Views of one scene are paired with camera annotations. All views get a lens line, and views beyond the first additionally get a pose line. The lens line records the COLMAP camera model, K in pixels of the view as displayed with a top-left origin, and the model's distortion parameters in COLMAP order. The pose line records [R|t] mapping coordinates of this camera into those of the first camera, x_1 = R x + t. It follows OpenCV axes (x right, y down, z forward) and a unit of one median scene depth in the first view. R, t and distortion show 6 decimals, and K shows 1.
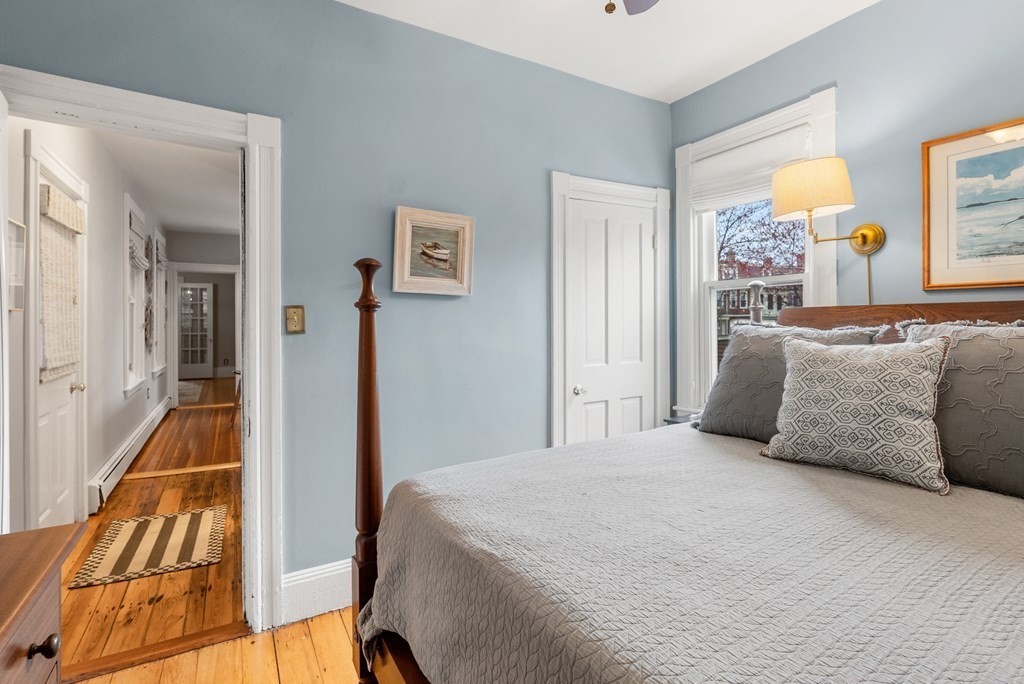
lens RADIAL K [[476.9, 0, 513.1], [0, 476.9, 319.1], [0, 0, 1]] dist [-0.010158, 0.000263]
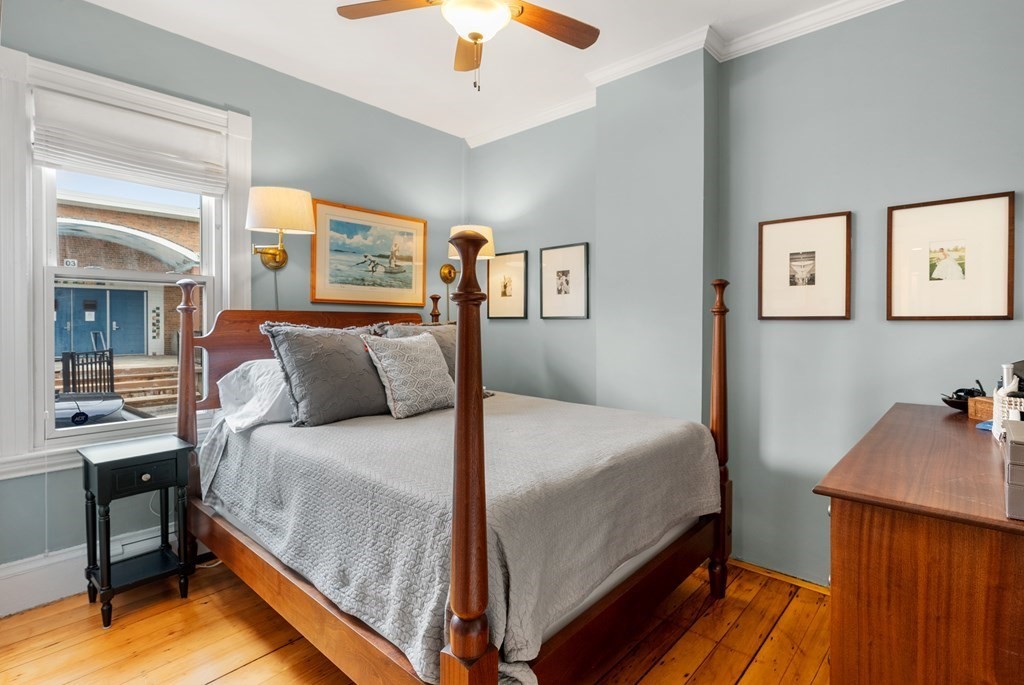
lens RADIAL K [[510.4, 0, 516.1], [0, 510.4, 329.7], [0, 0, 1]] dist [0.001137, 0.000035]
pose [[-0.291486, -0.009780, 0.956525, -0.839515], [-0.003849, 0.999952, 0.009051, 0.007218], [-0.956567, -0.001043, -0.291509, 0.917819]]
